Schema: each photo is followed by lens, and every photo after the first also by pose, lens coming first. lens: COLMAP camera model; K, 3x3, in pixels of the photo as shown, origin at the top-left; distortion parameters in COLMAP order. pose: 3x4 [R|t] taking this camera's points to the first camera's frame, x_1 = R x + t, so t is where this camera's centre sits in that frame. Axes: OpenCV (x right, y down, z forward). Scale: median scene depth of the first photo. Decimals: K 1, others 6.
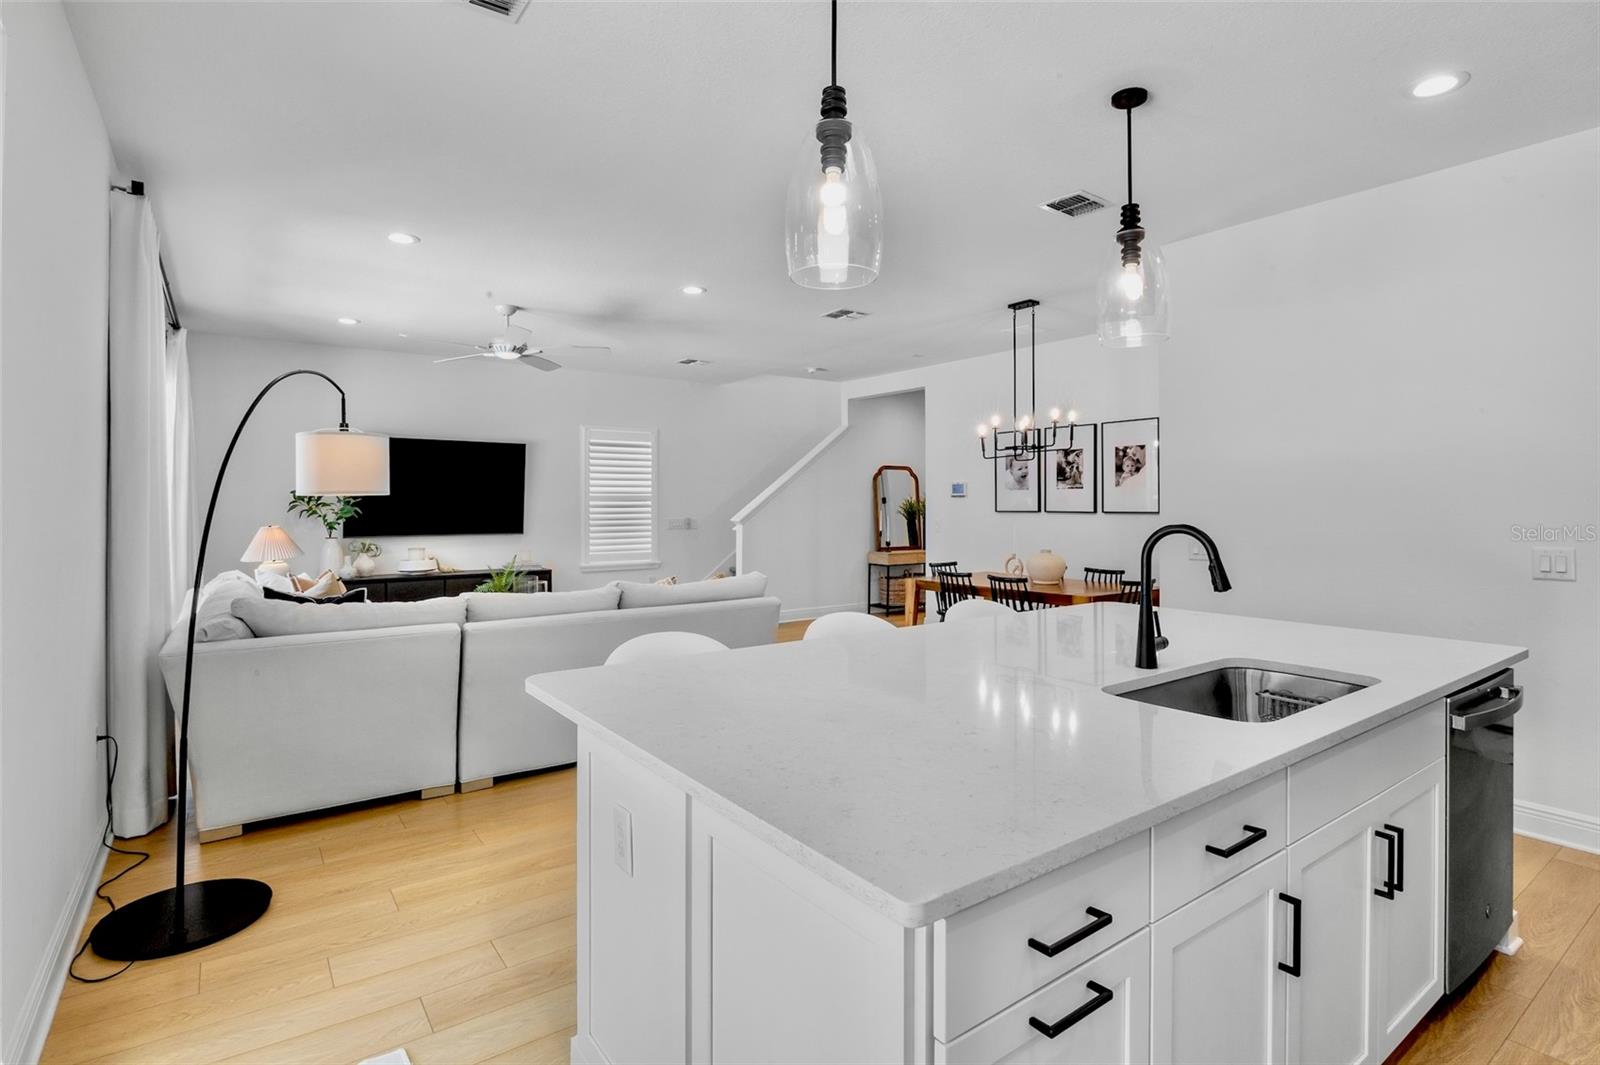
lens RADIAL K [[795.9, 0, 799.4], [0, 795.9, 481.1], [0, 0, 1]] dist [-0.003086, -0.000422]
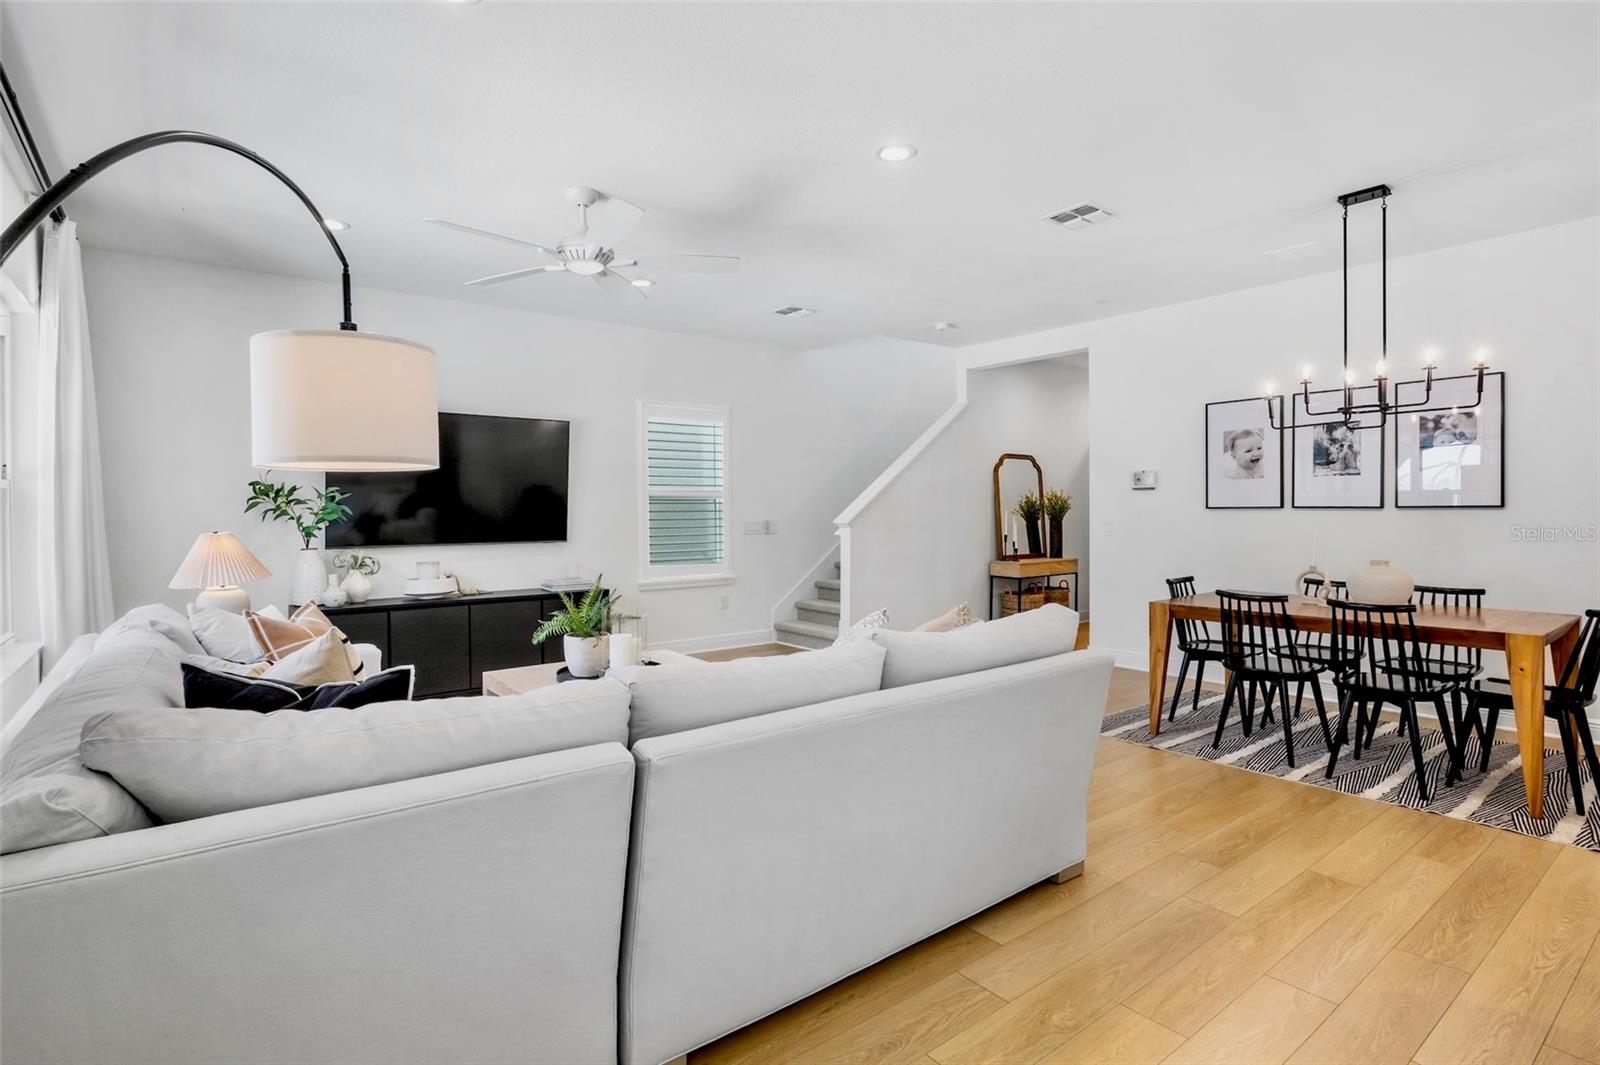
lens RADIAL K [[798.2, 0, 802.5], [0, 798.2, 503.5], [0, 0, 1]] dist [-0.005701, -0.000283]
pose [[0.999417, -0.004227, 0.033887, -0.174313], [0.003485, 0.999753, 0.021929, 0.017201], [-0.033971, -0.021798, 0.999185, 0.278869]]
